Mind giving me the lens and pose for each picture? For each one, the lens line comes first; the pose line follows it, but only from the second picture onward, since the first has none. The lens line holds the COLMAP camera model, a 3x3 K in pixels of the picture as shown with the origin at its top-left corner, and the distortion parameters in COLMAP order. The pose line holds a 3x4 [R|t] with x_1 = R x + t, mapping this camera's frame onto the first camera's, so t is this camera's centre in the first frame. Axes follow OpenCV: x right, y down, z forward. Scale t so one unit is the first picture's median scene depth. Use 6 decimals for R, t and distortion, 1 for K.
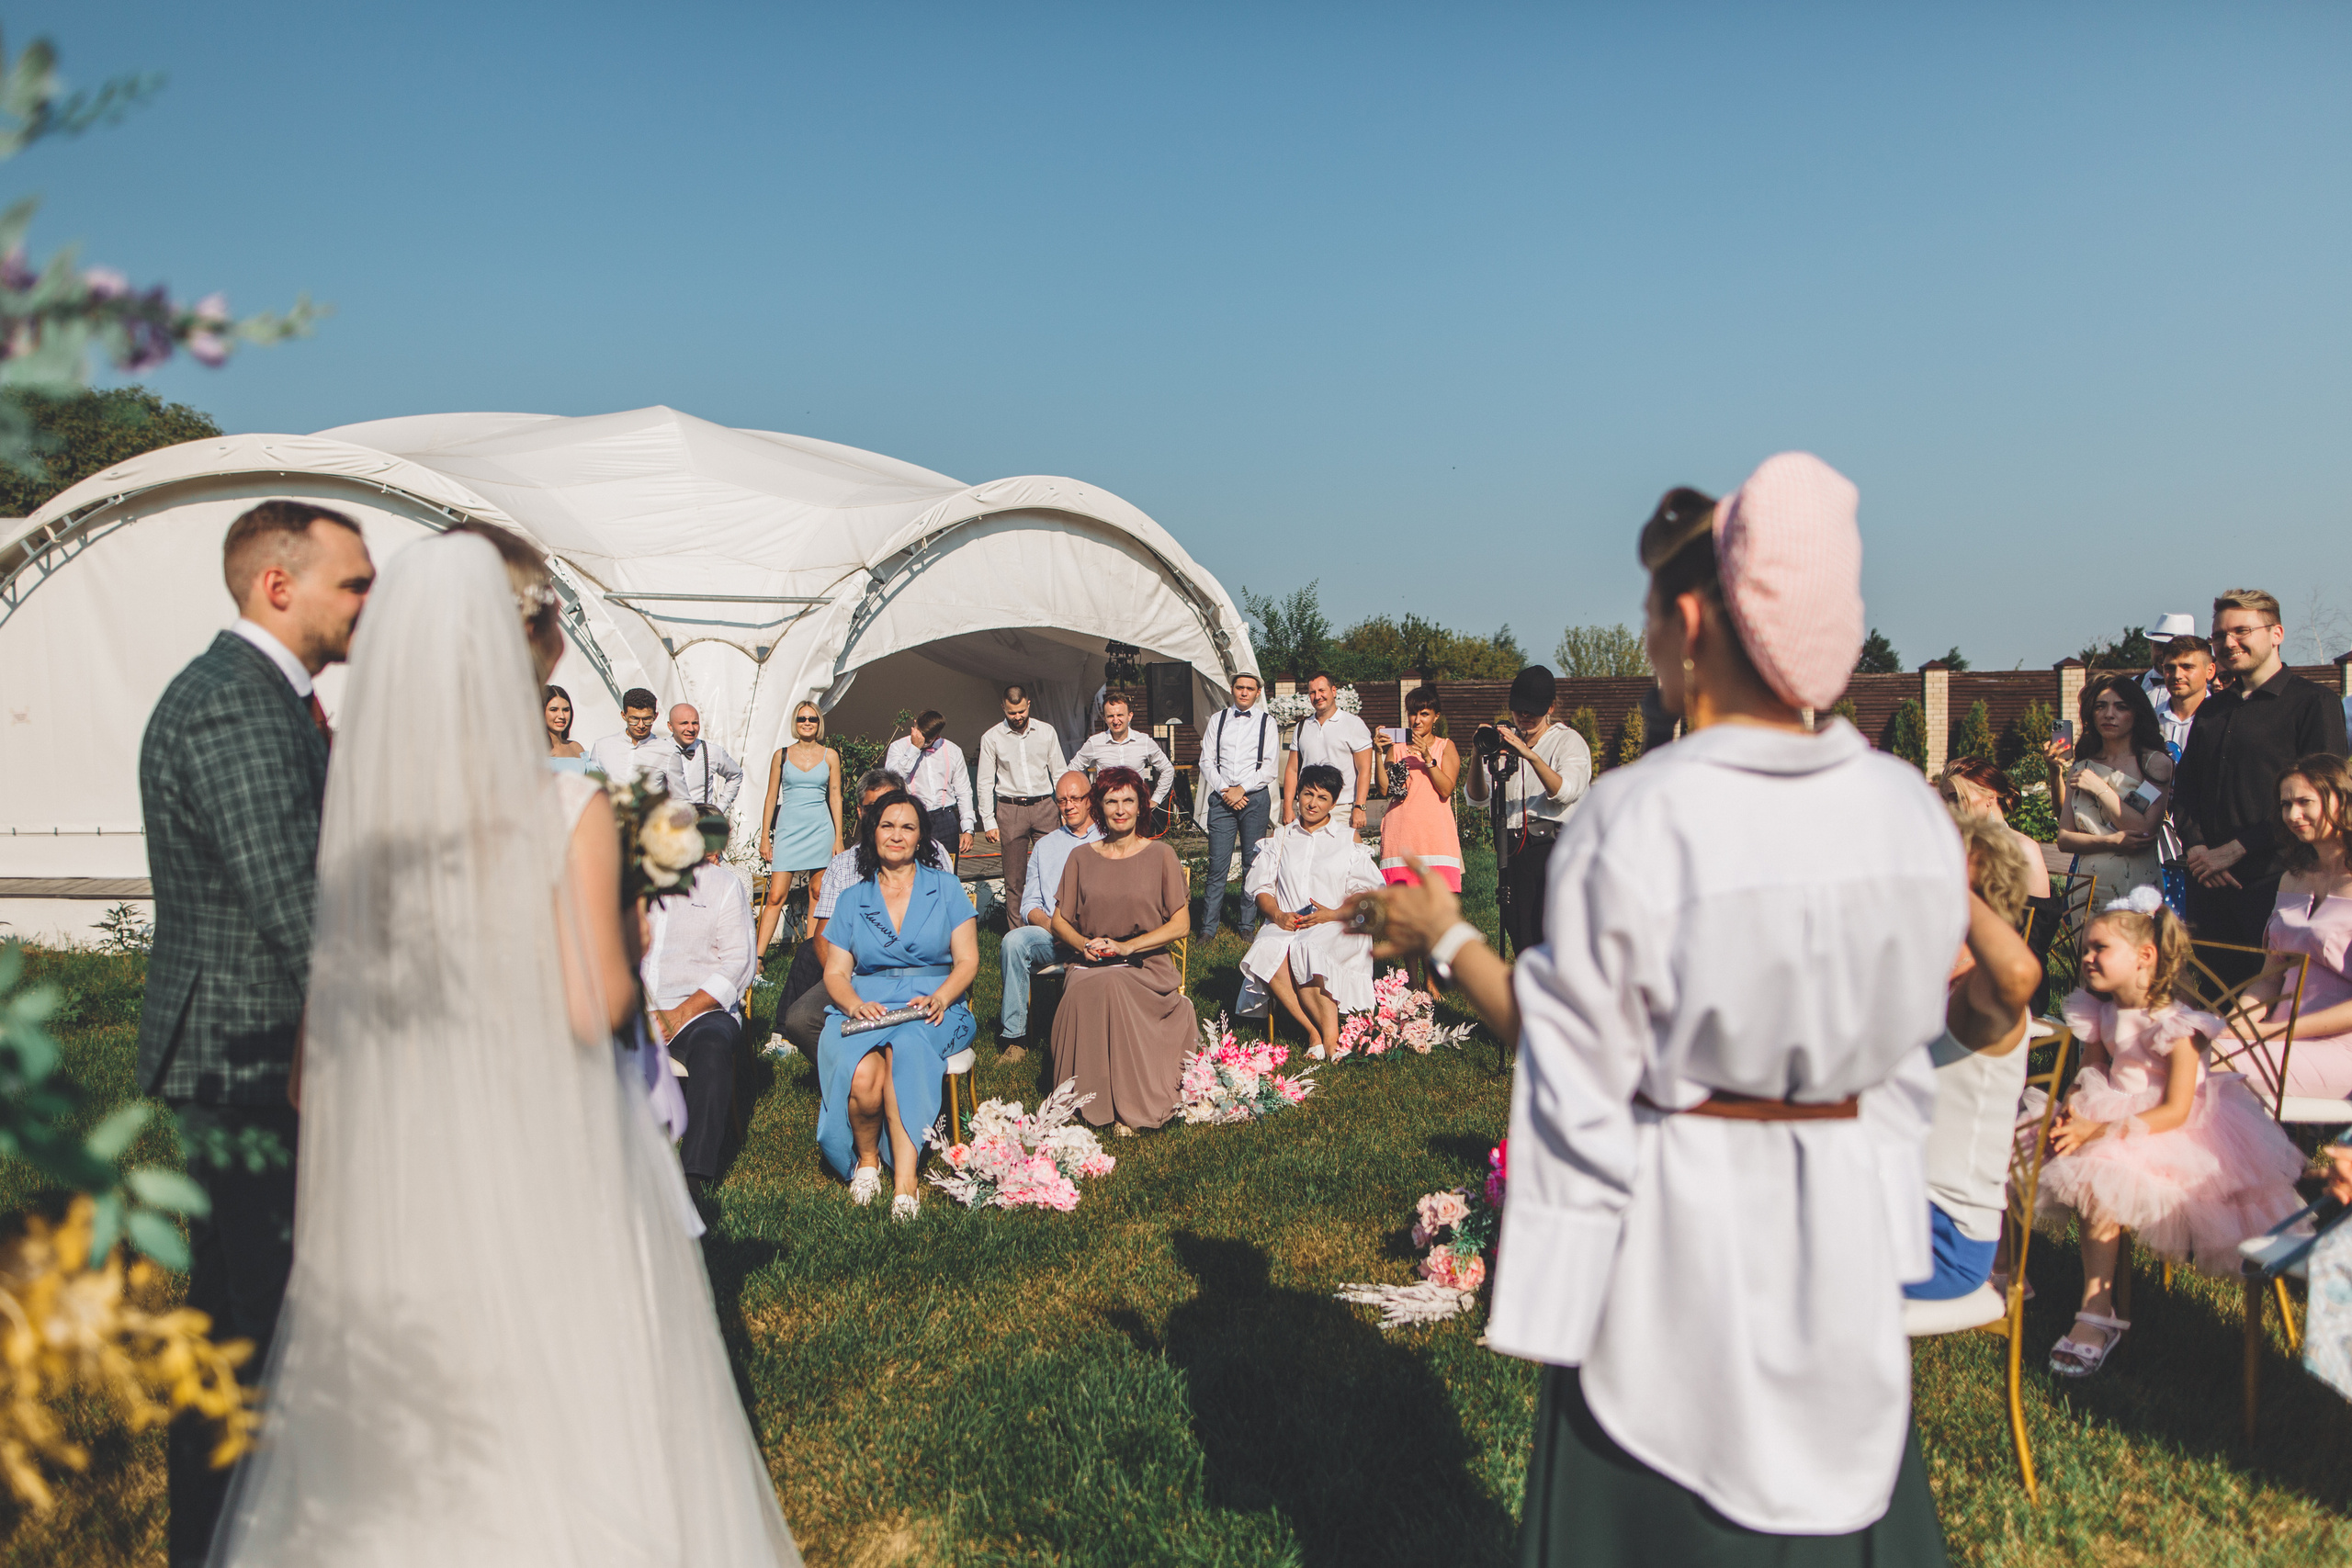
lens RADIAL K [[1732.7, 0, 1176.0], [0, 1732.7, 784.0], [0, 0, 1]] dist [0.002861, 0.002581]
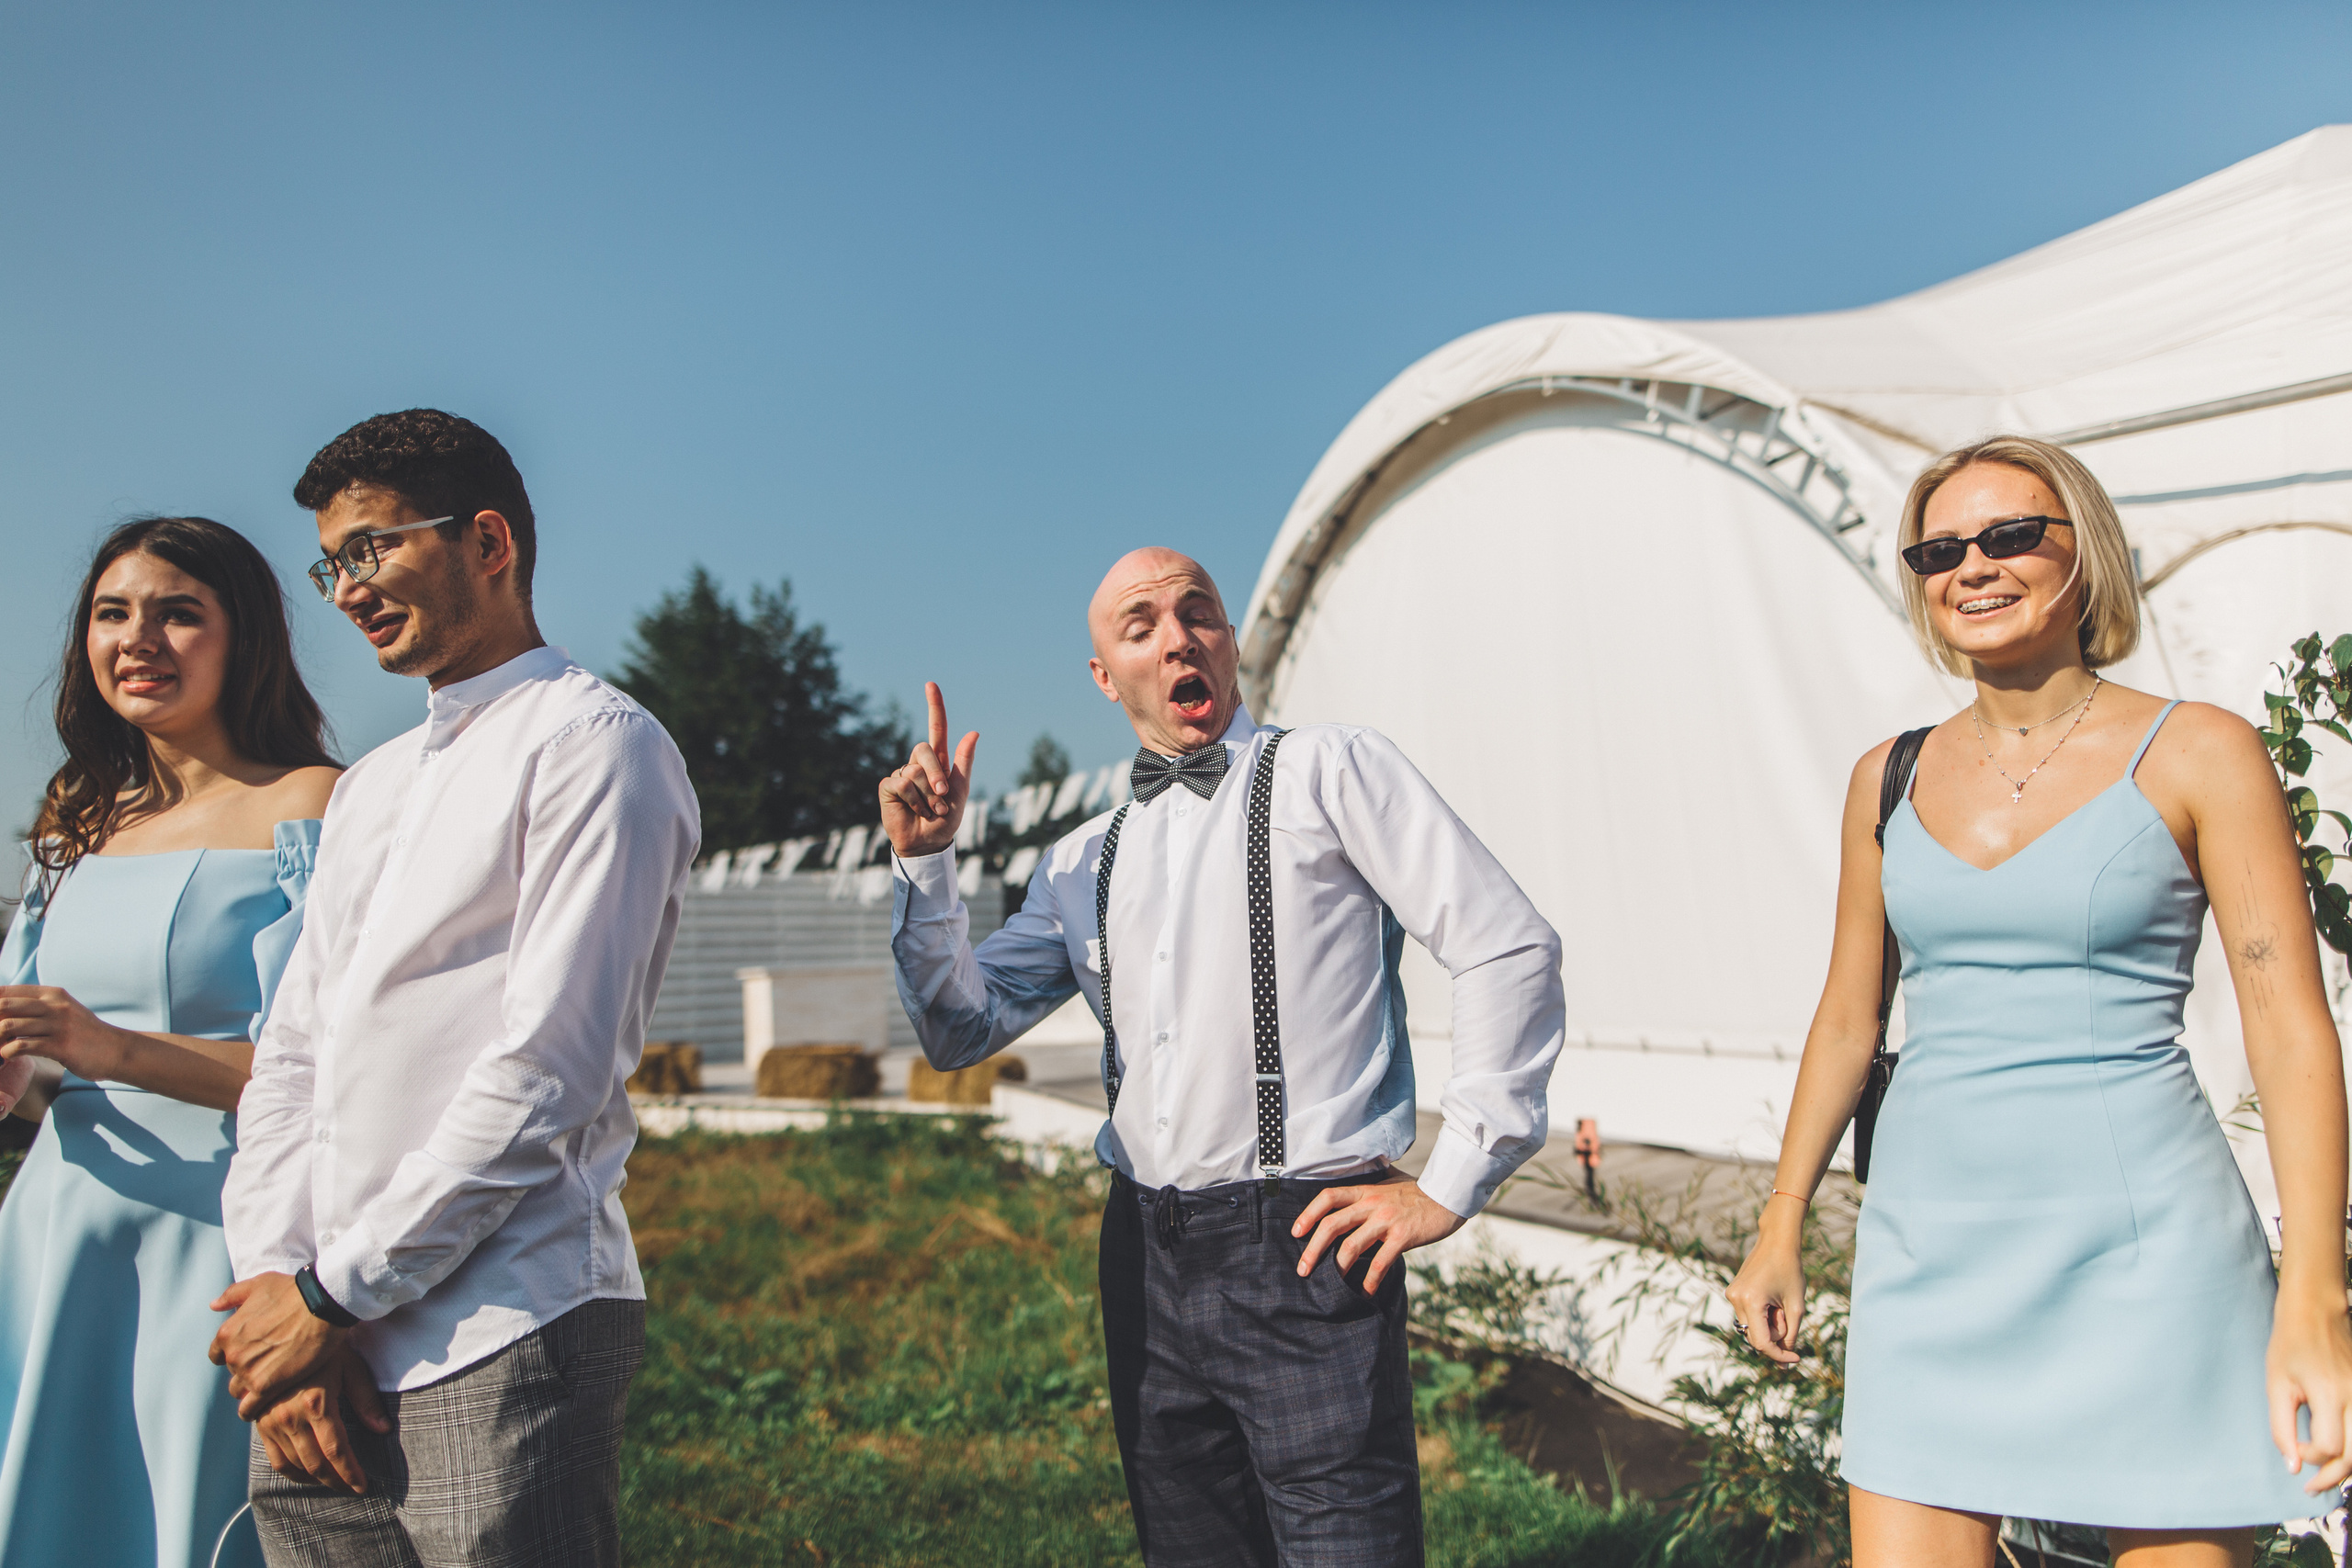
lens RADIAL K [[1732.7, 0, 1176.0], [0, 1732.7, 784.0], [0, 0, 1]] dist [0.002861, 0.002581]
pose [[0.488772, -0.114254, -0.864898, -0.107050], [0.022780, 0.992721, -0.118266, 0.003898], [0.872114, 0.038102, 0.487817, 0.844759]]
